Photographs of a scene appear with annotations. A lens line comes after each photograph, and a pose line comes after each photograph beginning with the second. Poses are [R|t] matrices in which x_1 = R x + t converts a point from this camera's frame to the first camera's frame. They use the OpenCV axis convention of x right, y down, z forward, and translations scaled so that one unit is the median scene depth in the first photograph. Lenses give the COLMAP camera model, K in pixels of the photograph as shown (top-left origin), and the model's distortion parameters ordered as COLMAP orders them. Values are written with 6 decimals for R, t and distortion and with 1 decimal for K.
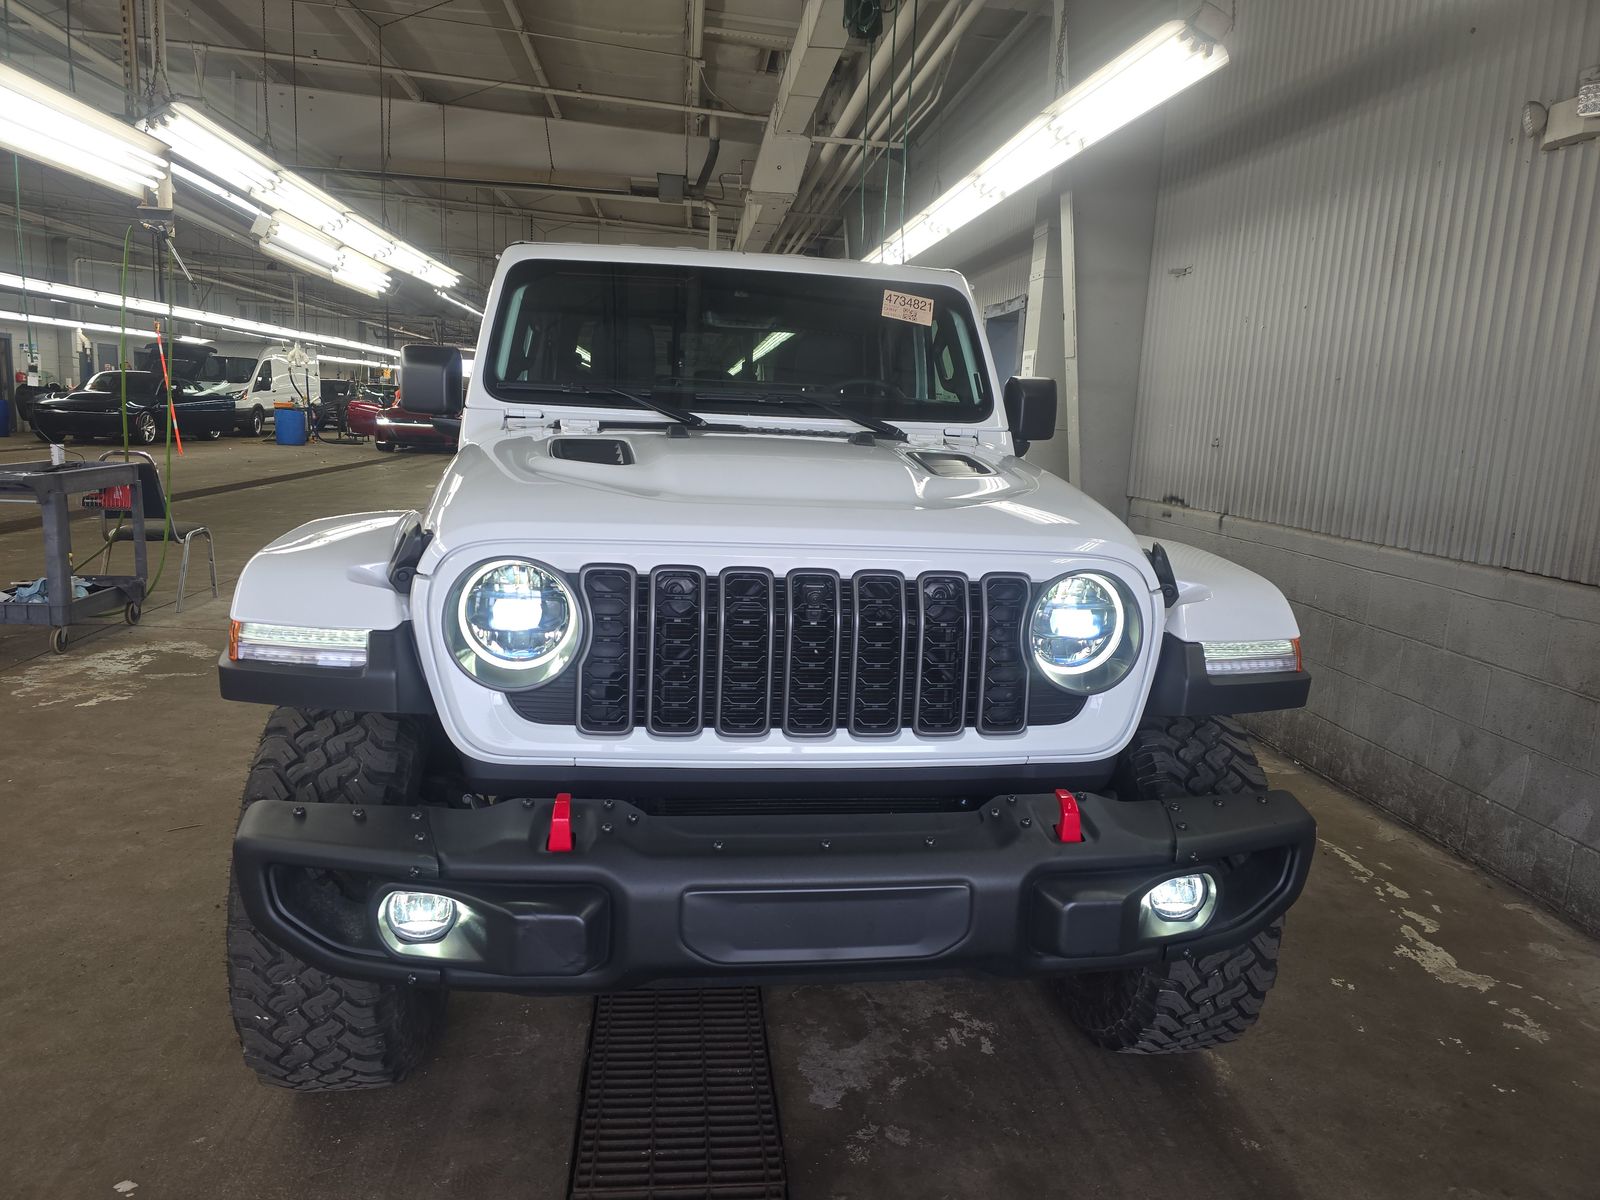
lens RADIAL K [[1088.9, 0, 807.1], [0, 1088.9, 591.6], [0, 0, 1]] dist [0.066163, -0.054588]
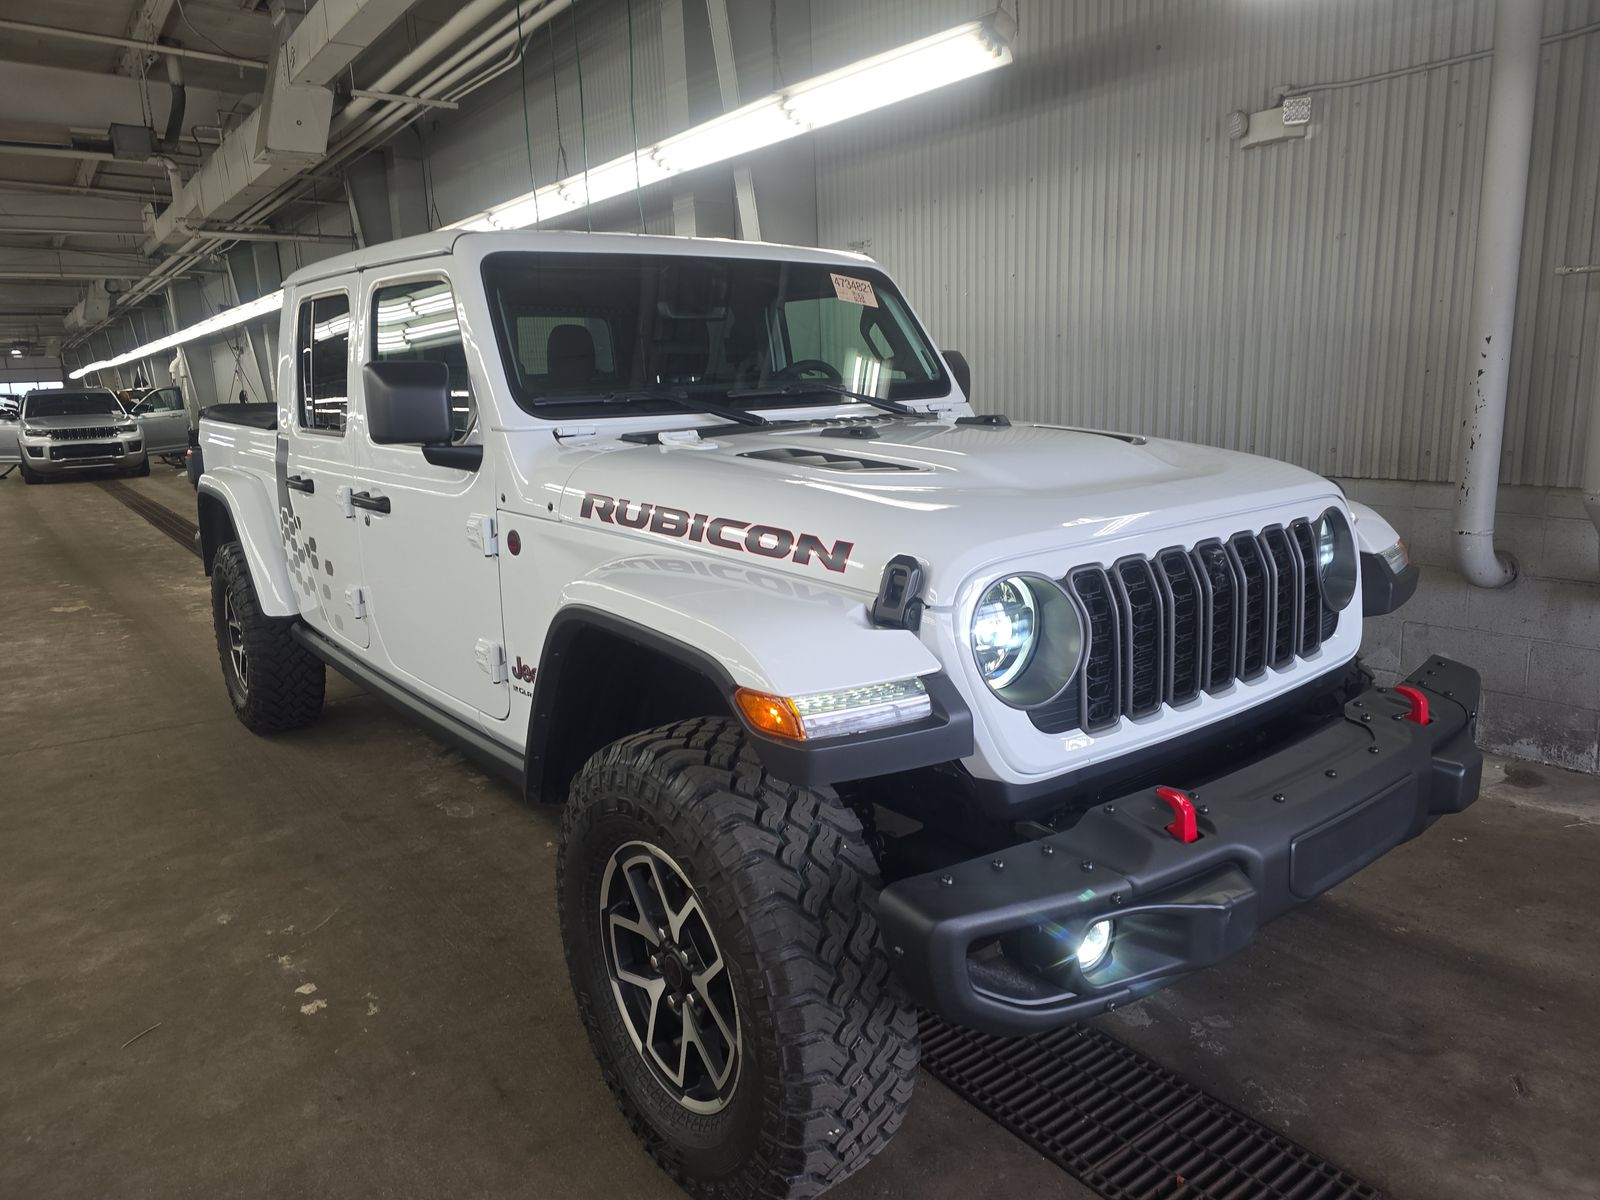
lens RADIAL K [[1088.9, 0, 807.1], [0, 1088.9, 591.6], [0, 0, 1]] dist [0.066163, -0.054588]
pose [[0.857323, -0.174264, 0.484385, -0.448406], [0.158788, 0.984597, 0.073179, -0.057787], [-0.489677, 0.014177, 0.871789, 0.119565]]
